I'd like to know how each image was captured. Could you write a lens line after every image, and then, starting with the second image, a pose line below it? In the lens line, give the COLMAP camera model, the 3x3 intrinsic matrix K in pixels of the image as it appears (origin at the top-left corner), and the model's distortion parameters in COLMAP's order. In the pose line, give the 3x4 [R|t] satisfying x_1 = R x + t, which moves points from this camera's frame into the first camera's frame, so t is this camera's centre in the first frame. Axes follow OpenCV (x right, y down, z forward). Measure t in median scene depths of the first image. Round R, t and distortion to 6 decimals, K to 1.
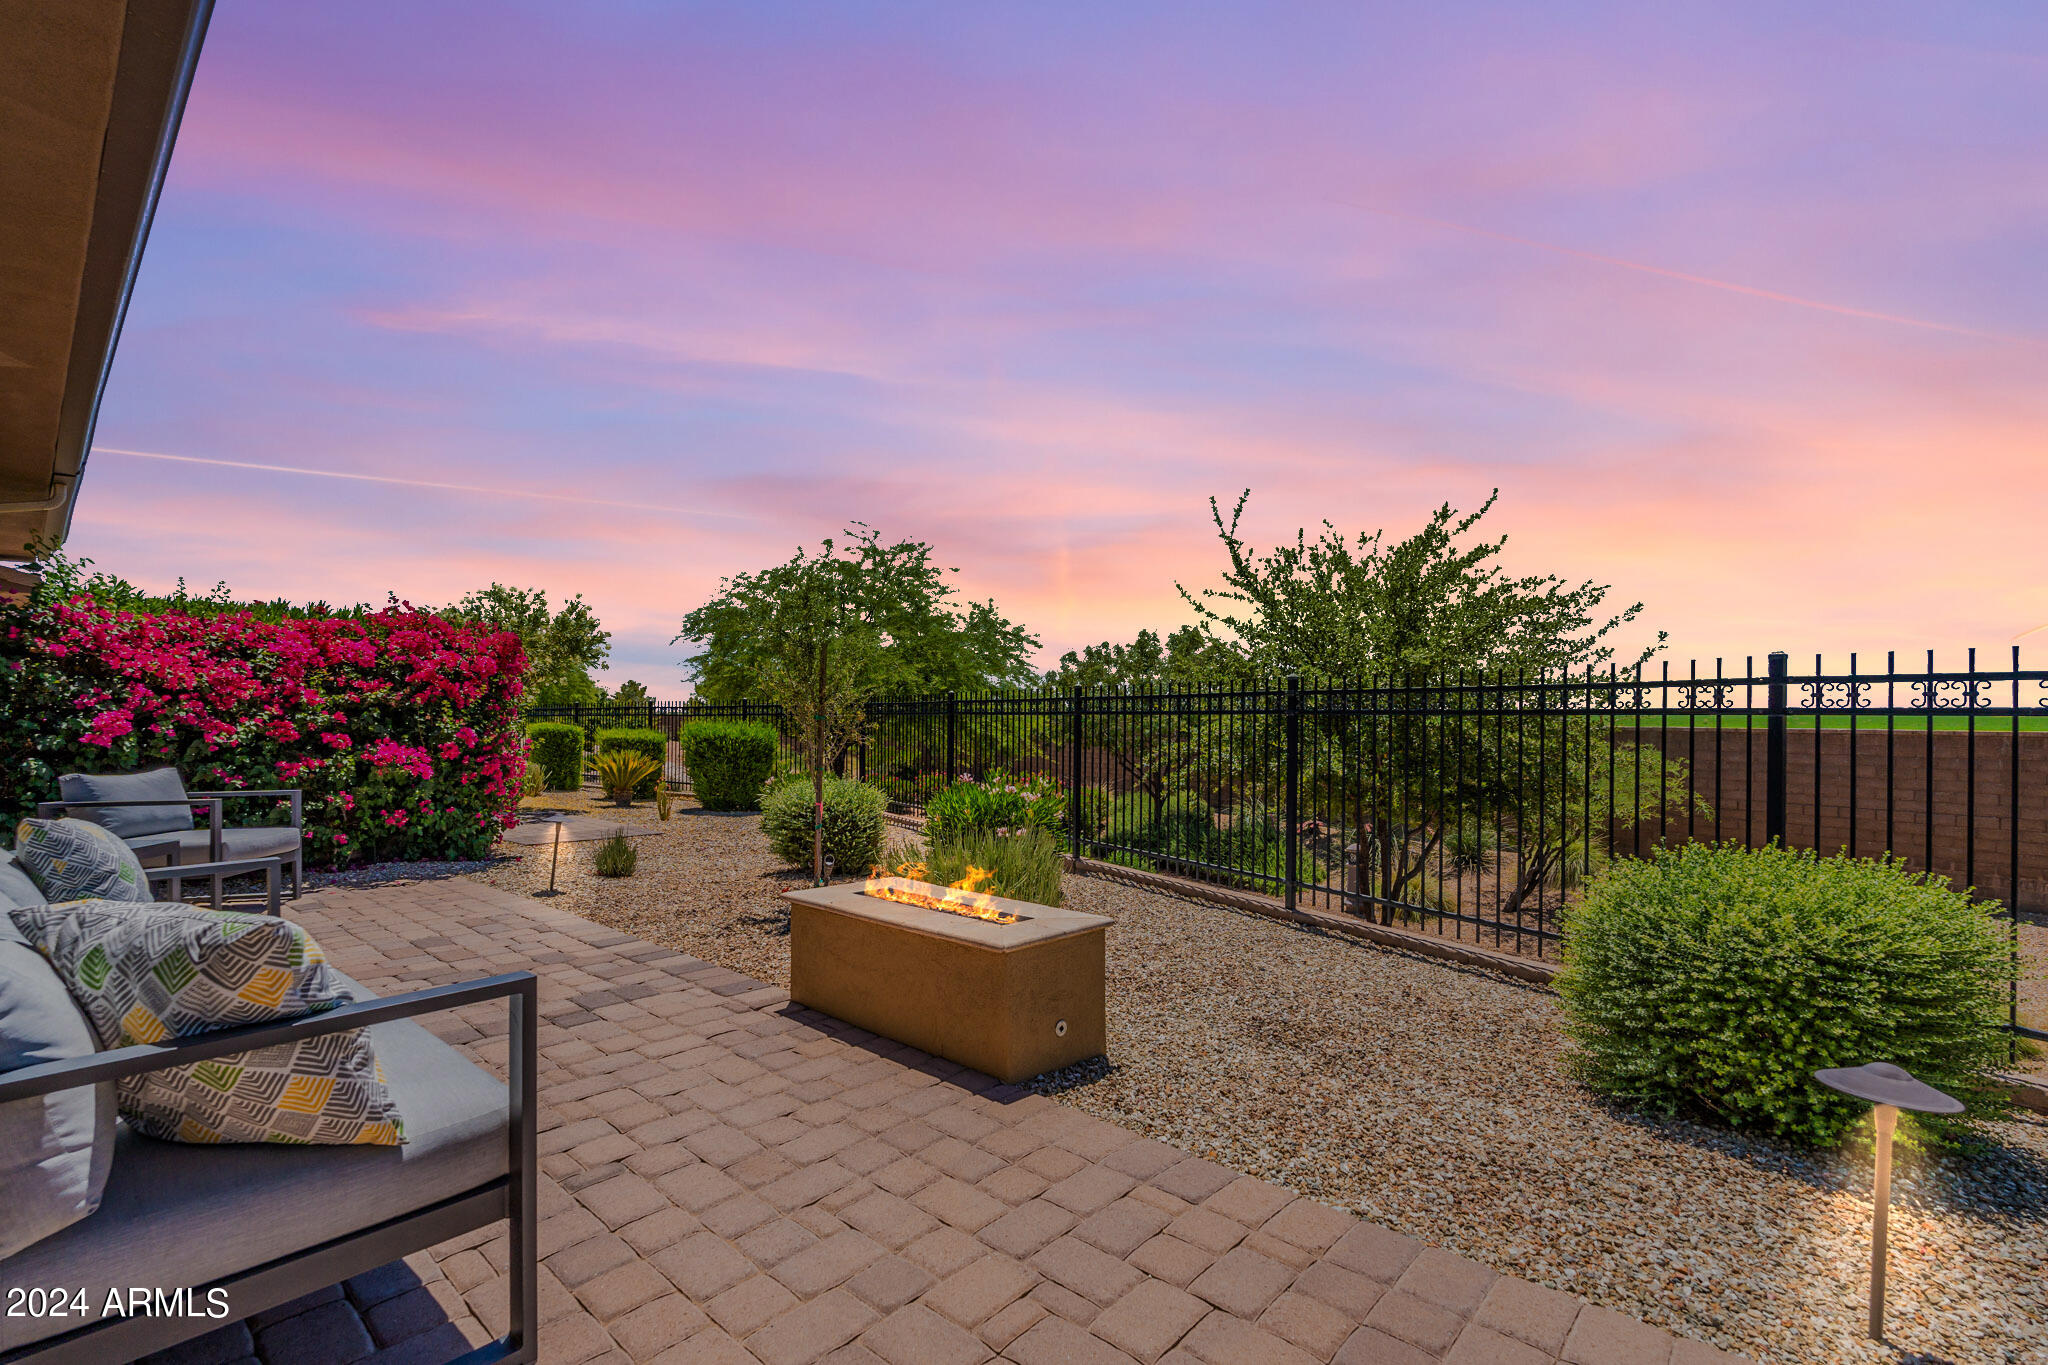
lens RADIAL K [[907.0, 0, 1009.6], [0, 907.0, 720.3], [0, 0, 1]] dist [0.004406, -0.000265]
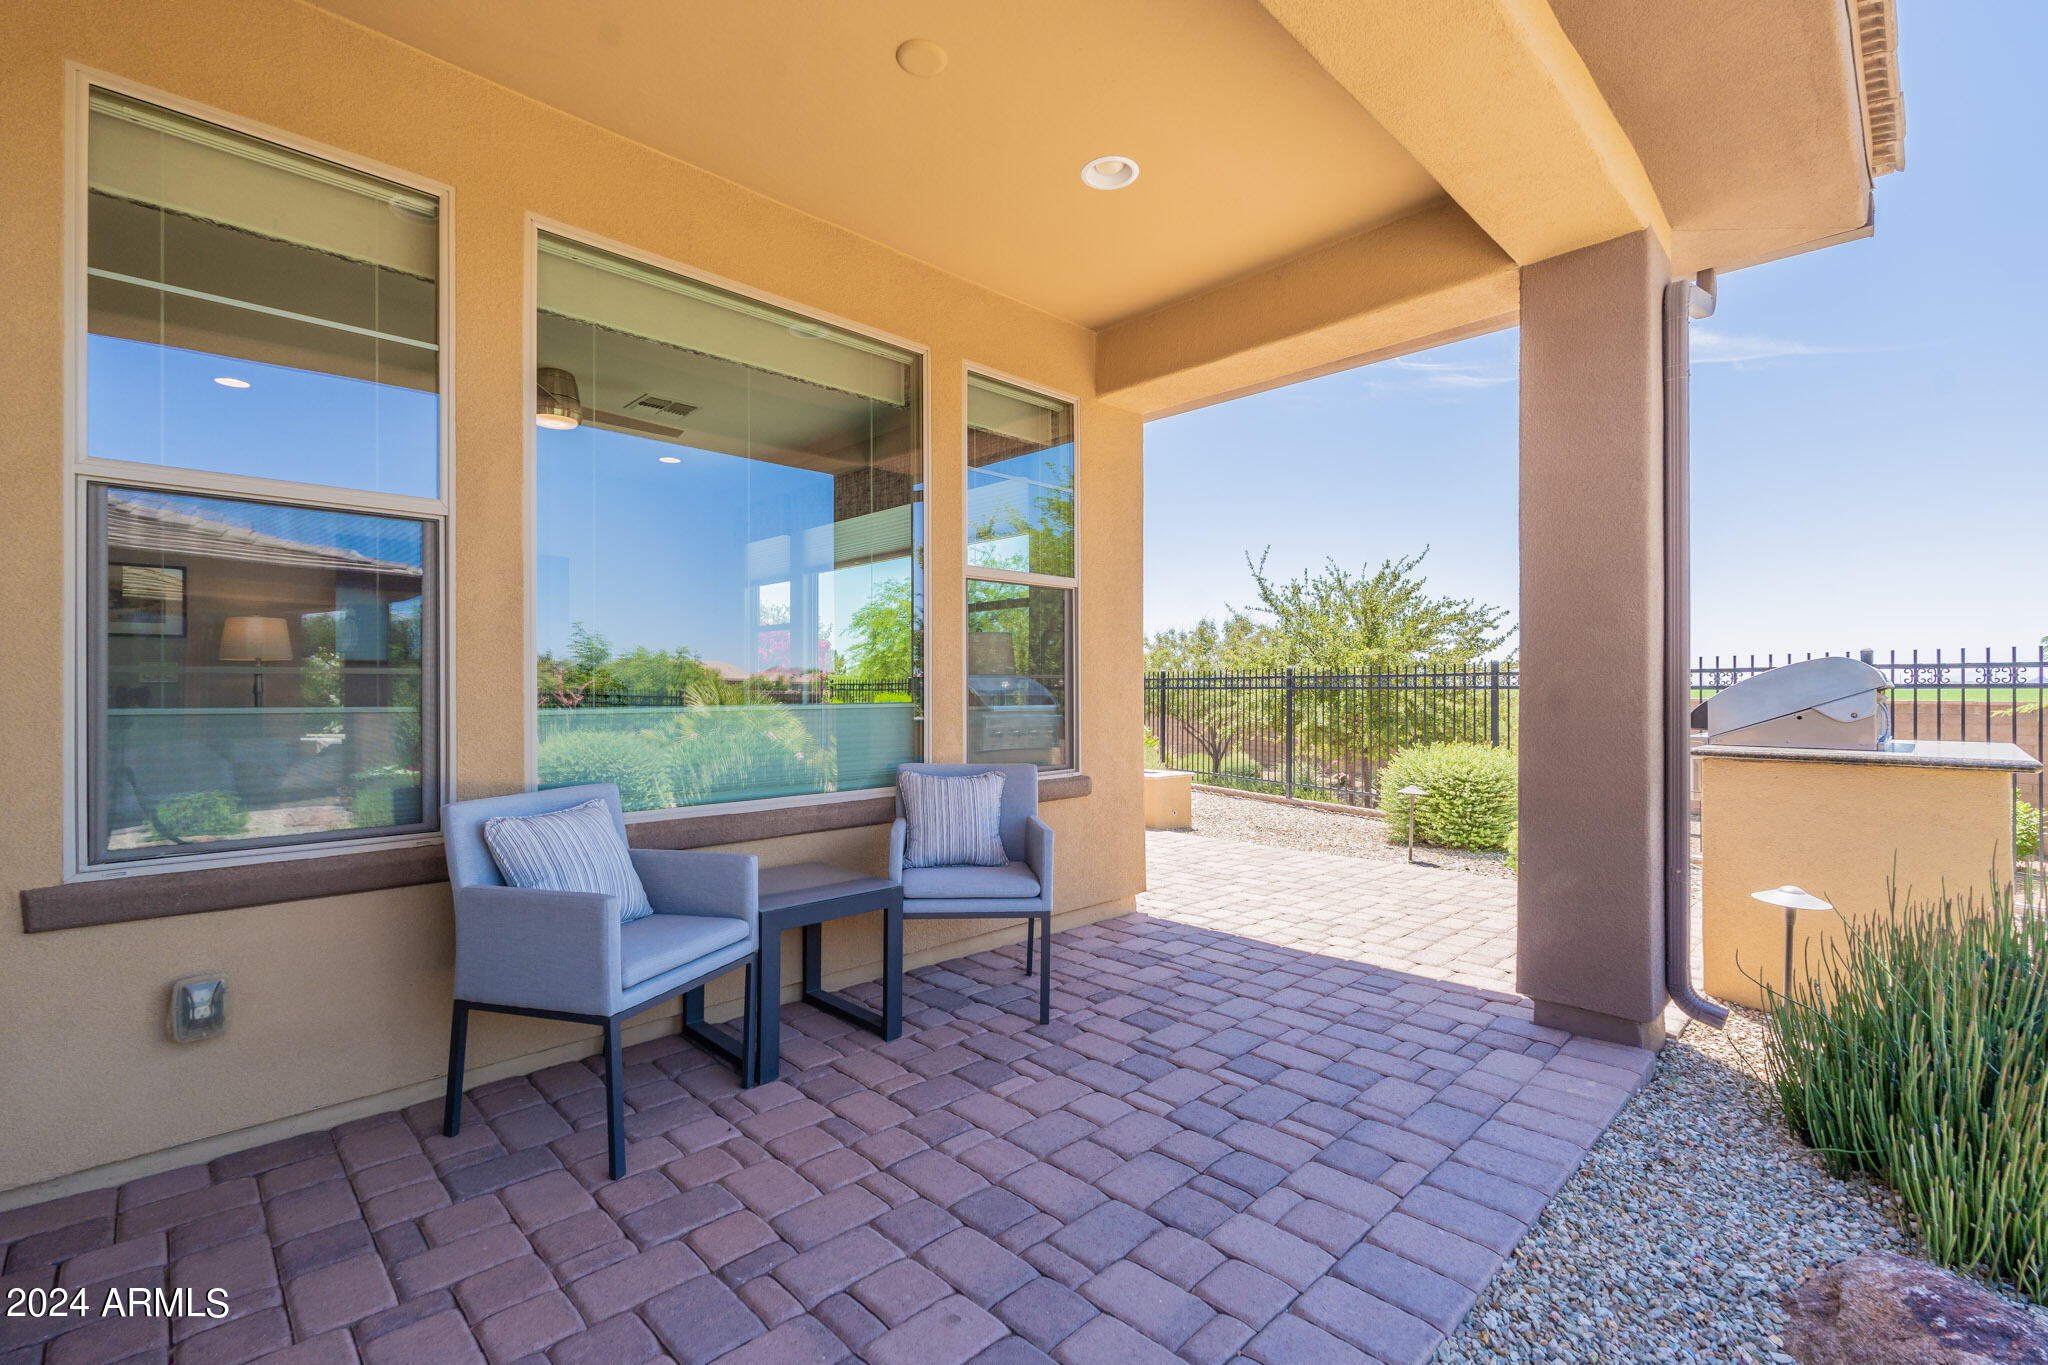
lens RADIAL K [[907.0, 0, 1024.5], [0, 907.0, 684.6], [0, 0, 1]] dist [0.004406, -0.000265]
pose [[0.998892, -0.001233, -0.047038, -0.089219], [0.000710, 0.999938, -0.011140, 0.003522], [0.047048, 0.011094, 0.998831, -0.586583]]
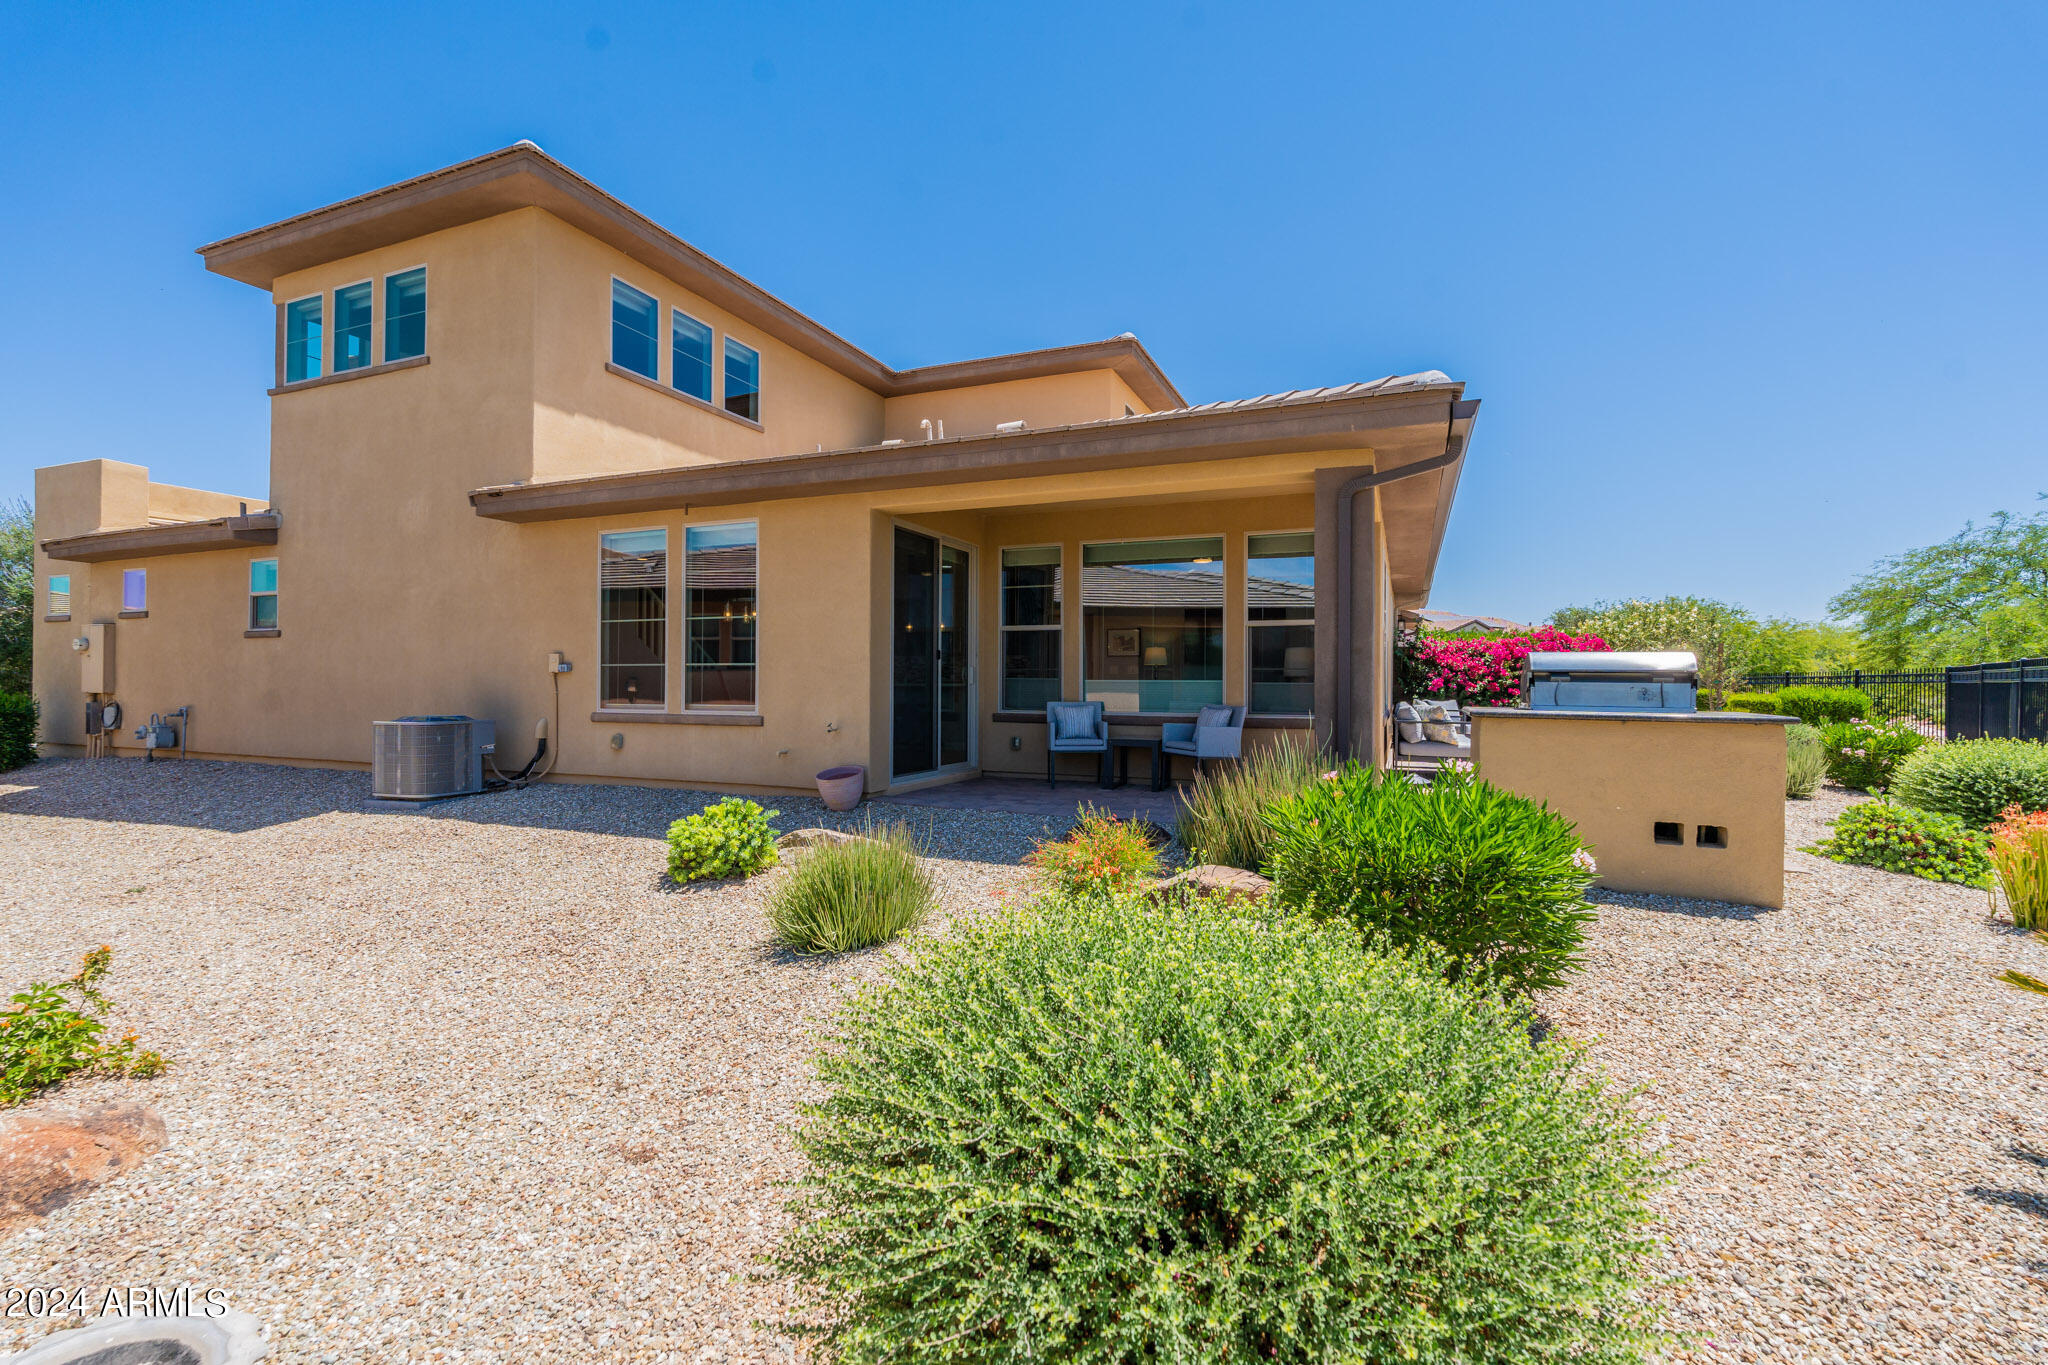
lens RADIAL K [[907.0, 0, 1023.5], [0, 907.0, 684.6], [0, 0, 1]] dist [0.004406, -0.000265]
pose [[0.333501, 0.002352, -0.942747, 0.788134], [-0.011503, 0.999933, -0.001575, 0.017444], [0.942679, 0.011370, 0.333506, -0.729209]]
